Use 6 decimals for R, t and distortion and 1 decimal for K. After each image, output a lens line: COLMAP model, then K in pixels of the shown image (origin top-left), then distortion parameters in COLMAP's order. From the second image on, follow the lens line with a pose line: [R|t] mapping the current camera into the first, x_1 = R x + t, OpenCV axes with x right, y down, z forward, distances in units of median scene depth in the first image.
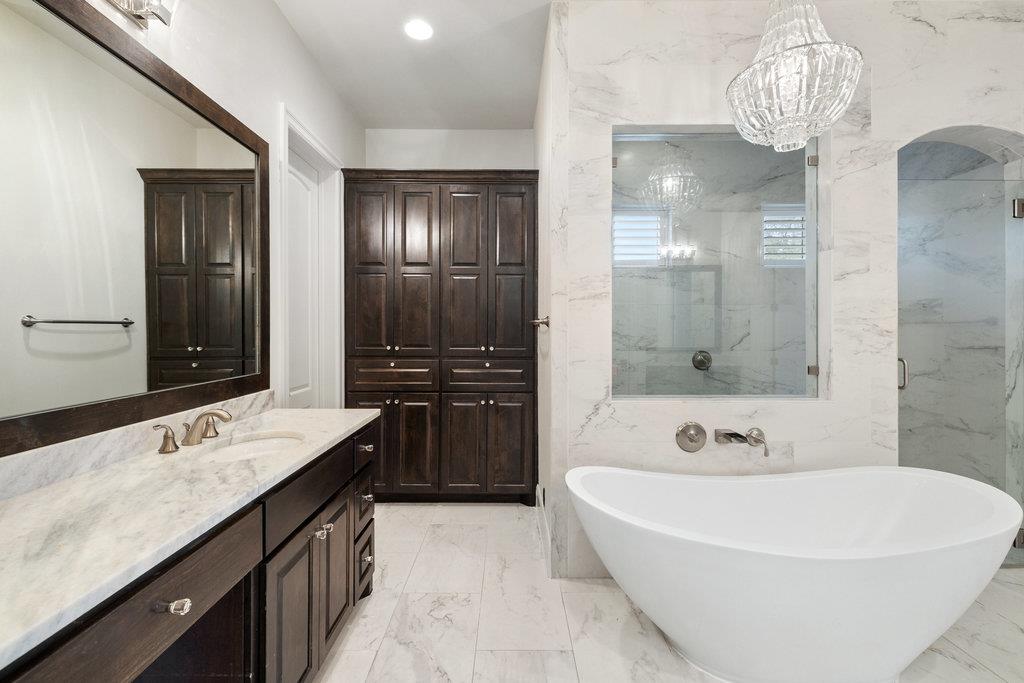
lens RADIAL K [[444.3, 0, 513.0], [0, 444.3, 327.7], [0, 0, 1]] dist [0.000322, -0.000004]
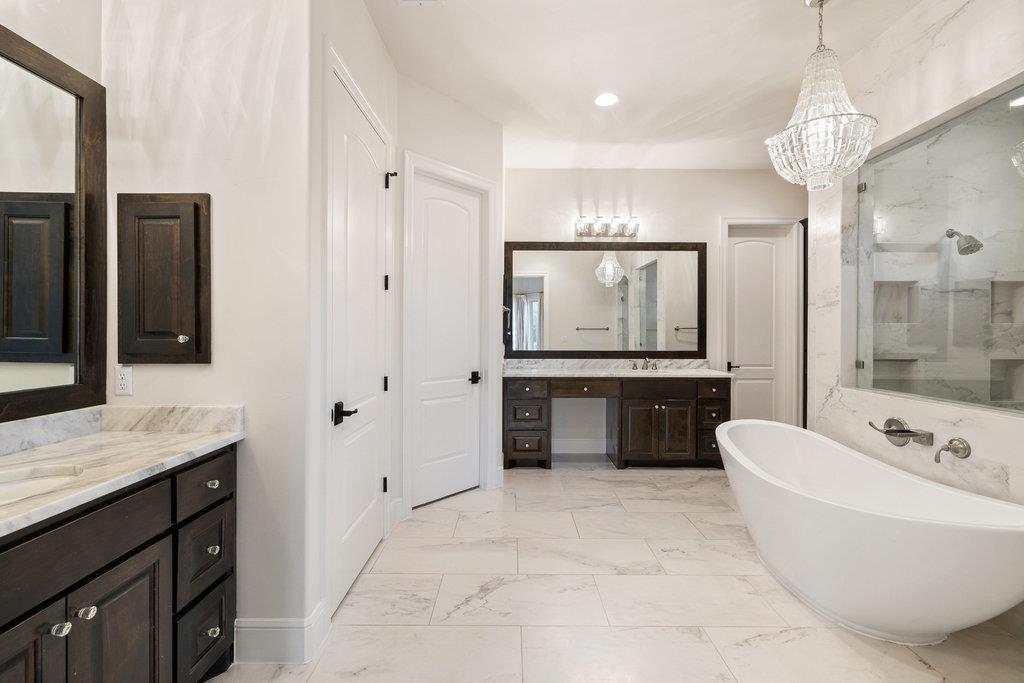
lens RADIAL K [[428.7, 0, 511.9], [0, 428.7, 338.0], [0, 0, 1]] dist [0.001216, 0.000086]
pose [[-0.014270, 0.009630, -0.999852, 1.425314], [-0.001078, 0.999953, 0.009647, 0.017830], [0.999898, 0.001216, -0.014259, 0.107793]]
